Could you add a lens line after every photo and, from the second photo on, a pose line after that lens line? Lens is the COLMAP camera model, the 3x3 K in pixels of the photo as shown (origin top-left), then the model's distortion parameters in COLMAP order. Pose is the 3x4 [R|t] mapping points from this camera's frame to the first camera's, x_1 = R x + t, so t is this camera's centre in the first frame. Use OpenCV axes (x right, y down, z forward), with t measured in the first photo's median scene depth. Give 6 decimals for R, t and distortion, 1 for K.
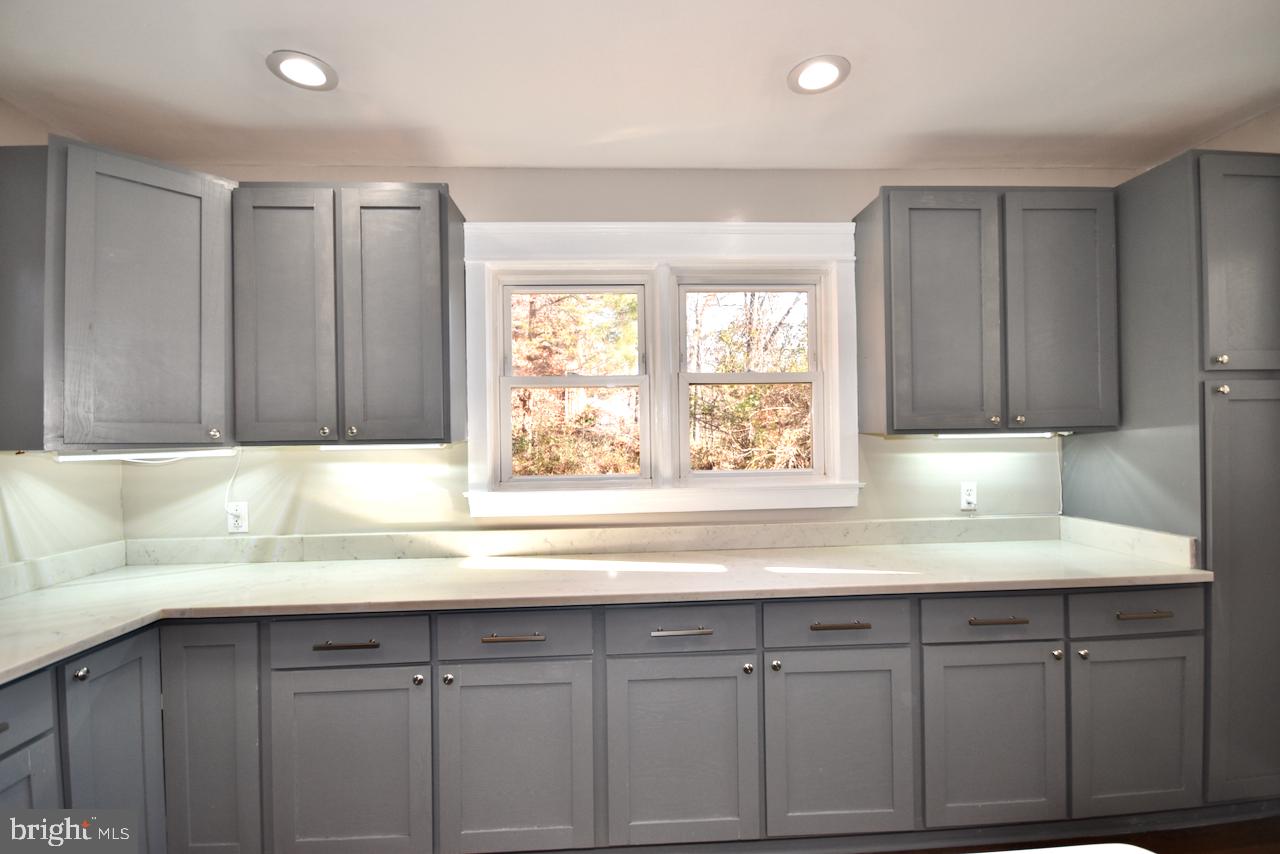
lens RADIAL K [[562.5, 0, 641.1], [0, 562.5, 438.3], [0, 0, 1]] dist [-0.001377, -0.005997]
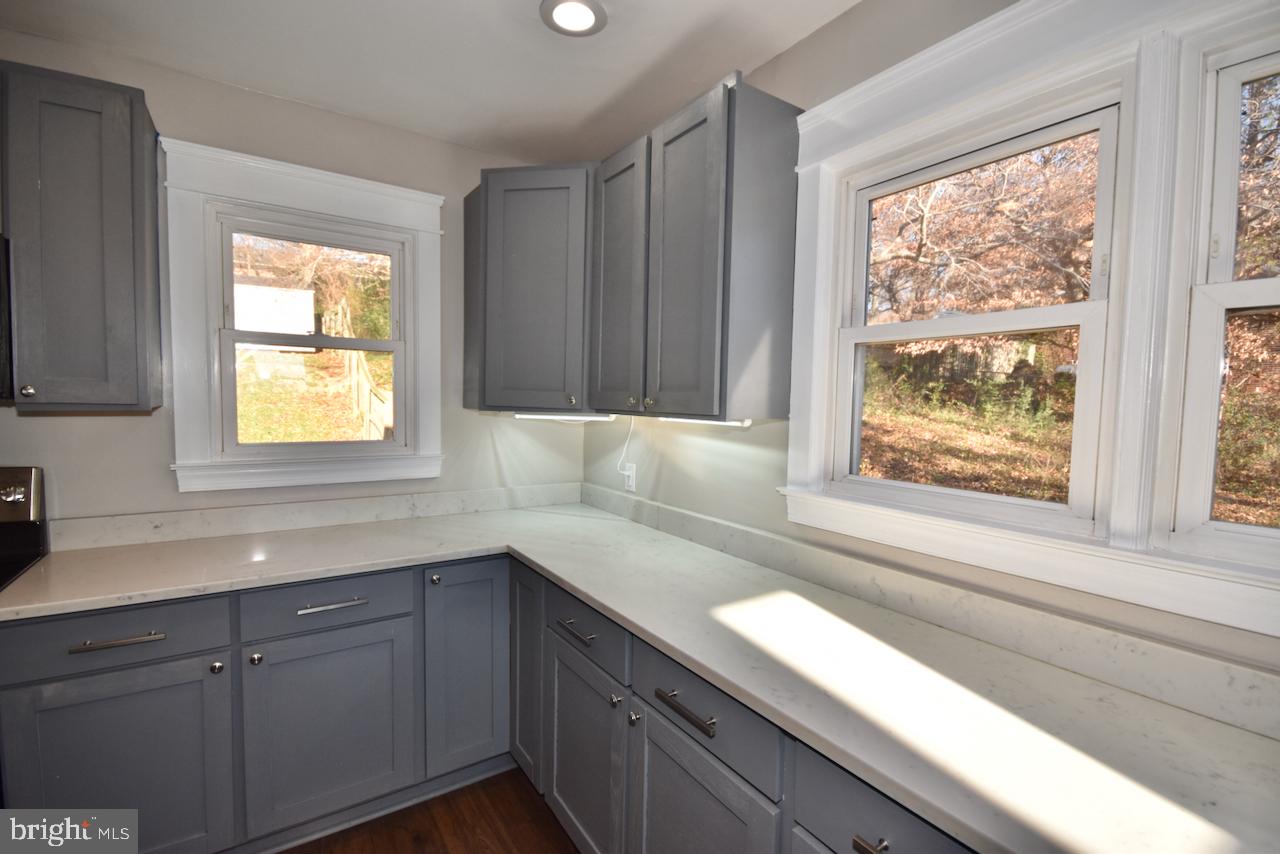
lens RADIAL K [[562.5, 0, 643.0], [0, 562.5, 434.9], [0, 0, 1]] dist [-0.001377, -0.005997]
pose [[0.514458, 0.075892, -0.854151, 0.239214], [-0.034315, 0.997100, 0.067926, -0.019087], [0.856829, -0.005635, 0.515570, 0.472125]]
